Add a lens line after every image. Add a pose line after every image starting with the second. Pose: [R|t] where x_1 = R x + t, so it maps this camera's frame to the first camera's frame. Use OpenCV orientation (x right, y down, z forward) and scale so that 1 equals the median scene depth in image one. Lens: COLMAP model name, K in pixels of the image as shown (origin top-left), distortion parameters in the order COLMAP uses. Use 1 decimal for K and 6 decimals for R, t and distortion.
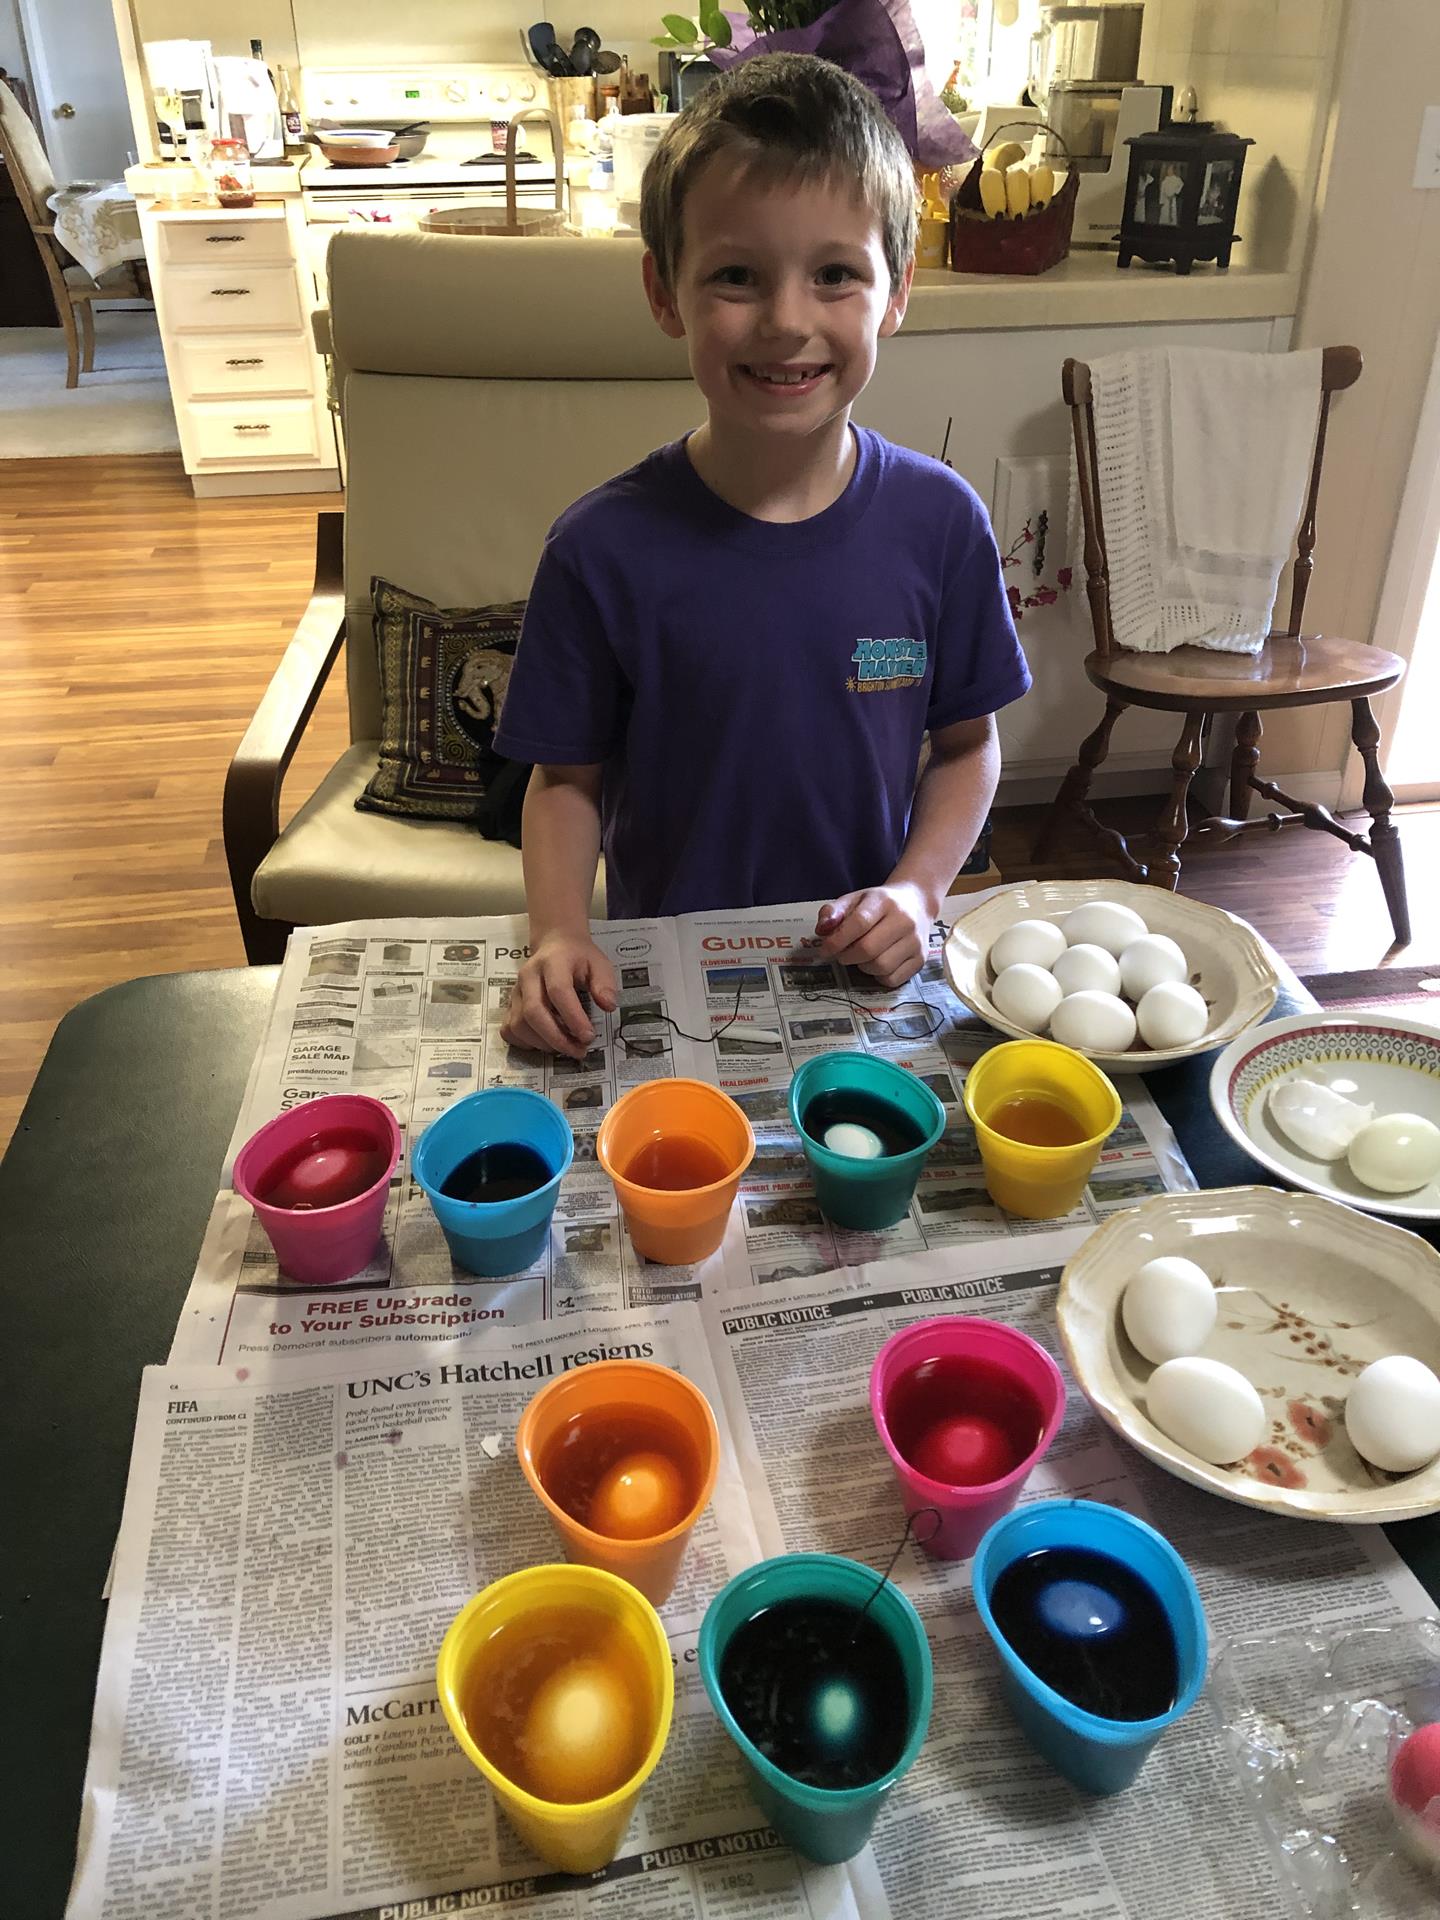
lens RADIAL K [[1583.4, 0, 740.5], [0, 1583.4, 942.1], [0, 0, 1]] dist [0.043629, -0.053835]
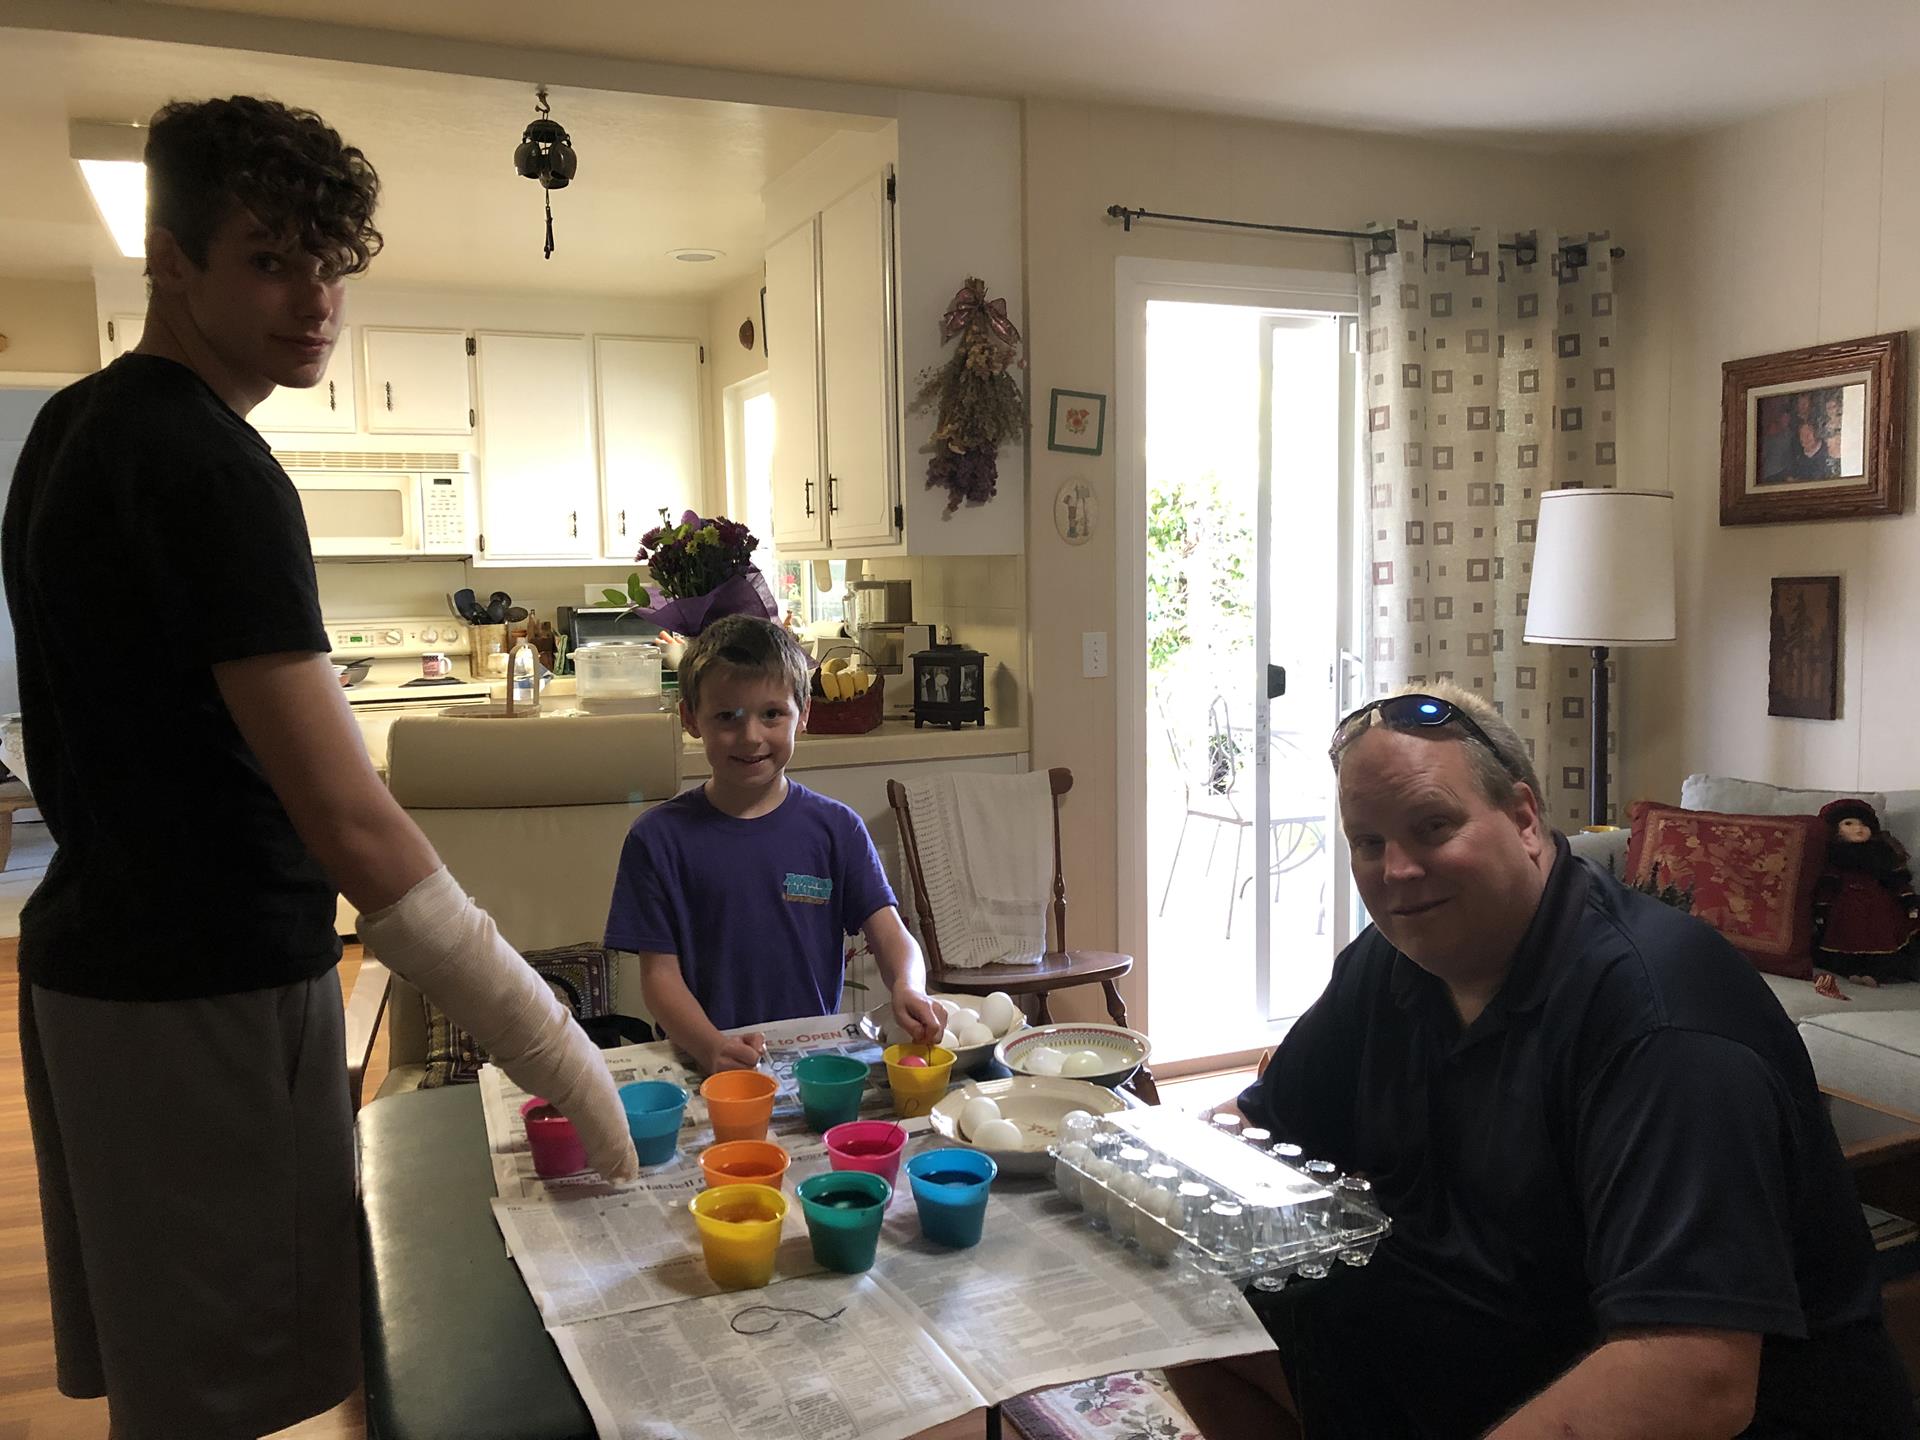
lens RADIAL K [[1583.4, 0, 961.6], [0, 1583.4, 721.7], [0, 0, 1]] dist [0.043629, -0.053835]
pose [[0.971188, -0.031382, 0.236239, -0.092133], [0.127261, 0.906413, -0.402765, 0.220339], [-0.201491, 0.421225, 0.884291, -0.416020]]
